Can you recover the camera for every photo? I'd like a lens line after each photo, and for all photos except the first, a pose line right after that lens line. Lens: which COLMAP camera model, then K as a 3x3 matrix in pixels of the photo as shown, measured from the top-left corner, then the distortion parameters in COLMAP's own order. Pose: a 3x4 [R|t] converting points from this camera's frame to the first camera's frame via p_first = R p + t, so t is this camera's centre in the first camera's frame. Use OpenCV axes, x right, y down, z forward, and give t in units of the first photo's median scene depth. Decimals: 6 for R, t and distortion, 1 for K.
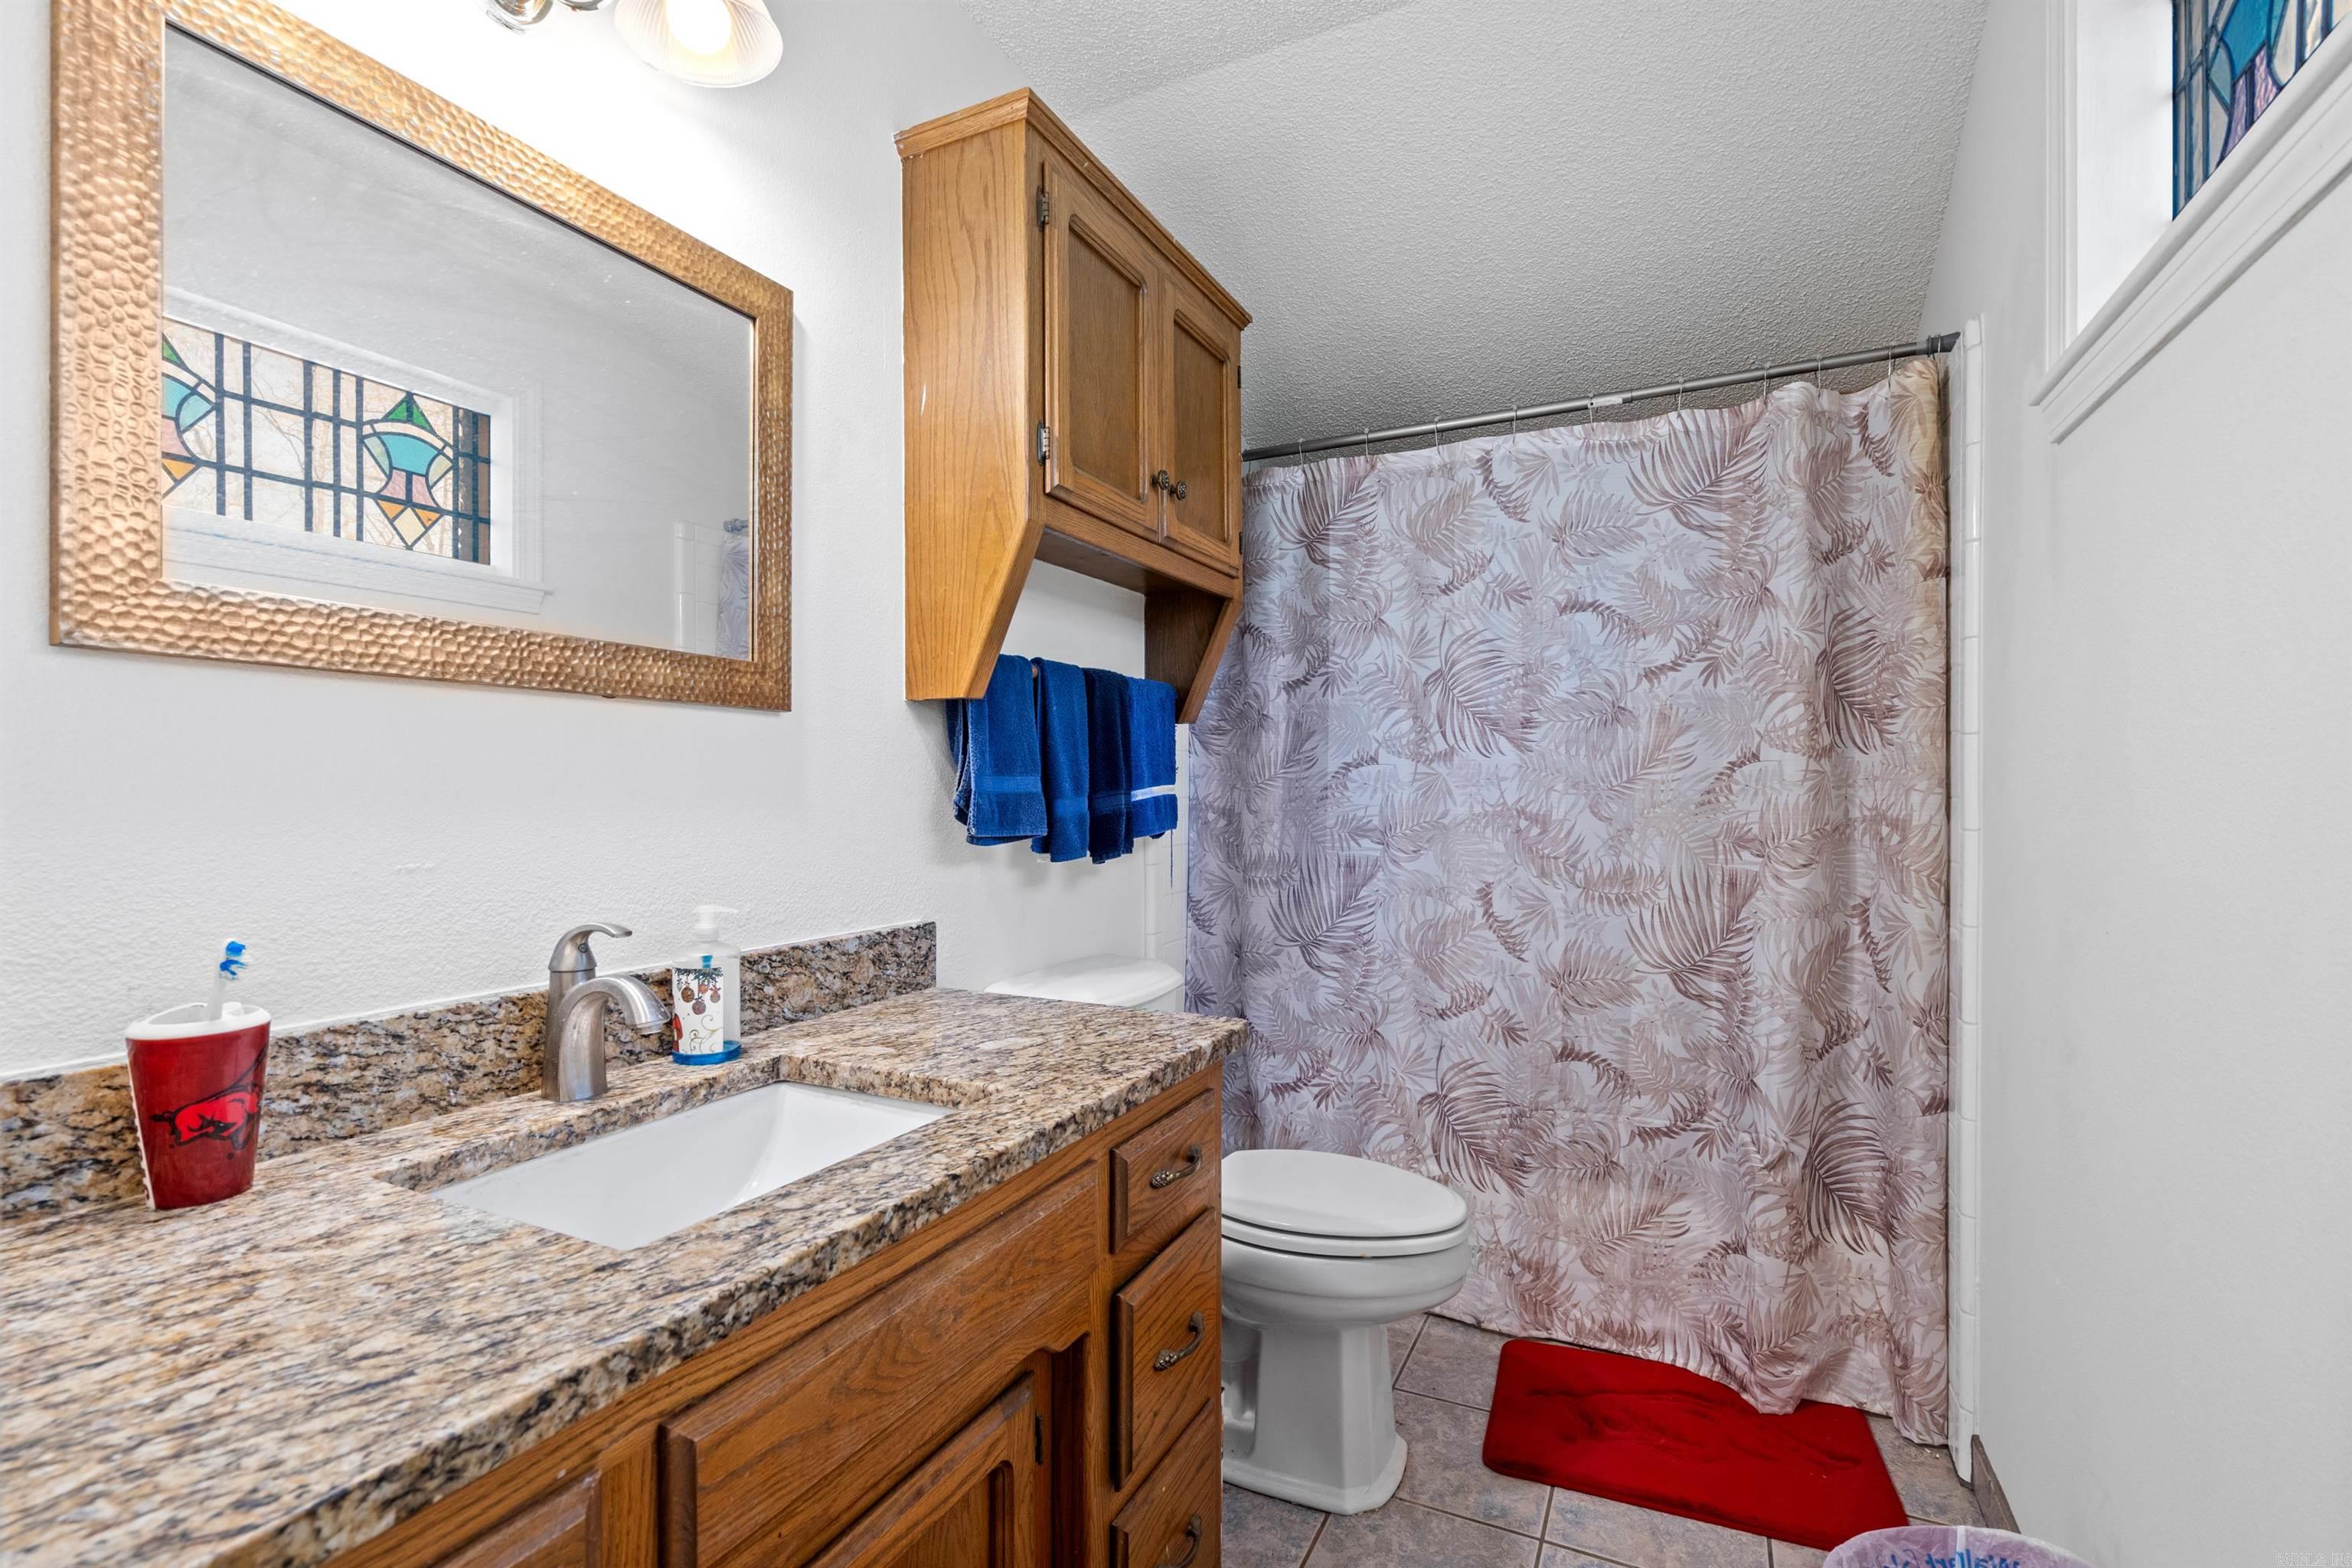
lens RADIAL K [[1074.8, 0, 1177.7], [0, 1074.8, 795.4], [0, 0, 1]] dist [0.000326, 0.000595]
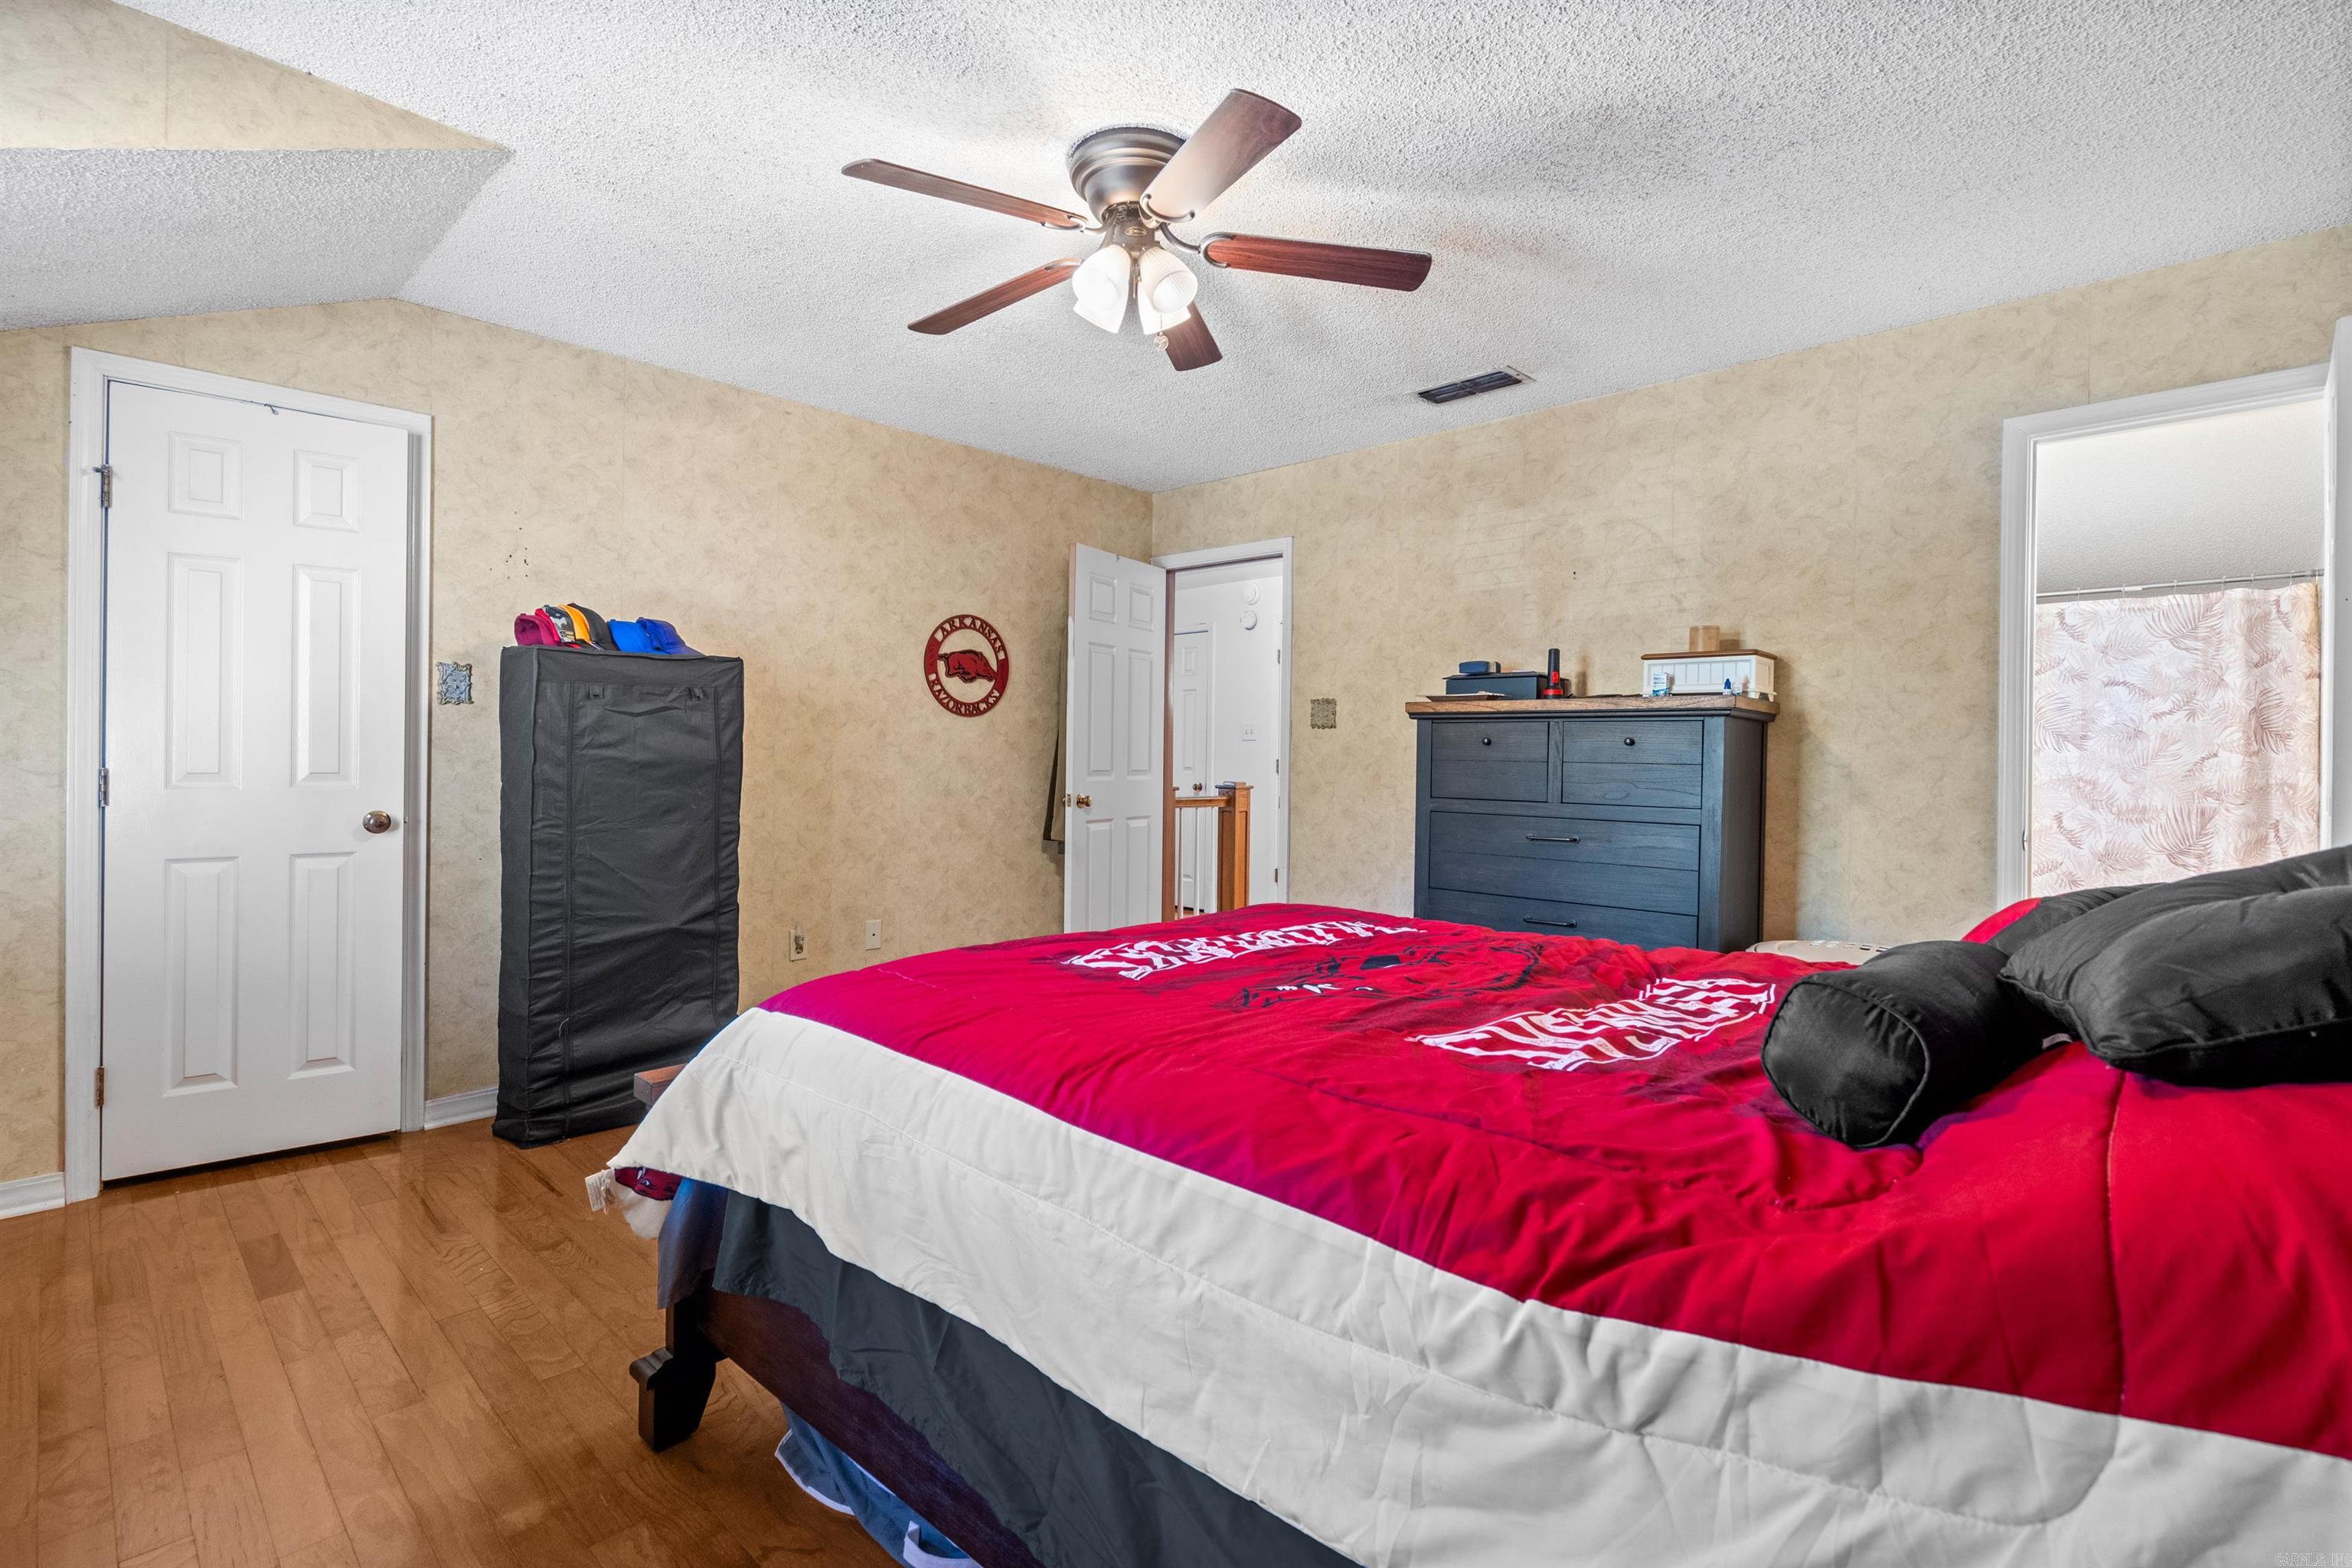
lens RADIAL K [[1074.8, 0, 1174.6], [0, 1074.8, 760.7], [0, 0, 1]] dist [0.000326, 0.000595]
pose [[0.952346, 0.008169, -0.304909, -0.793671], [-0.008498, 0.999964, 0.000249, -0.006741], [0.304900, 0.002354, 0.952381, -1.689239]]
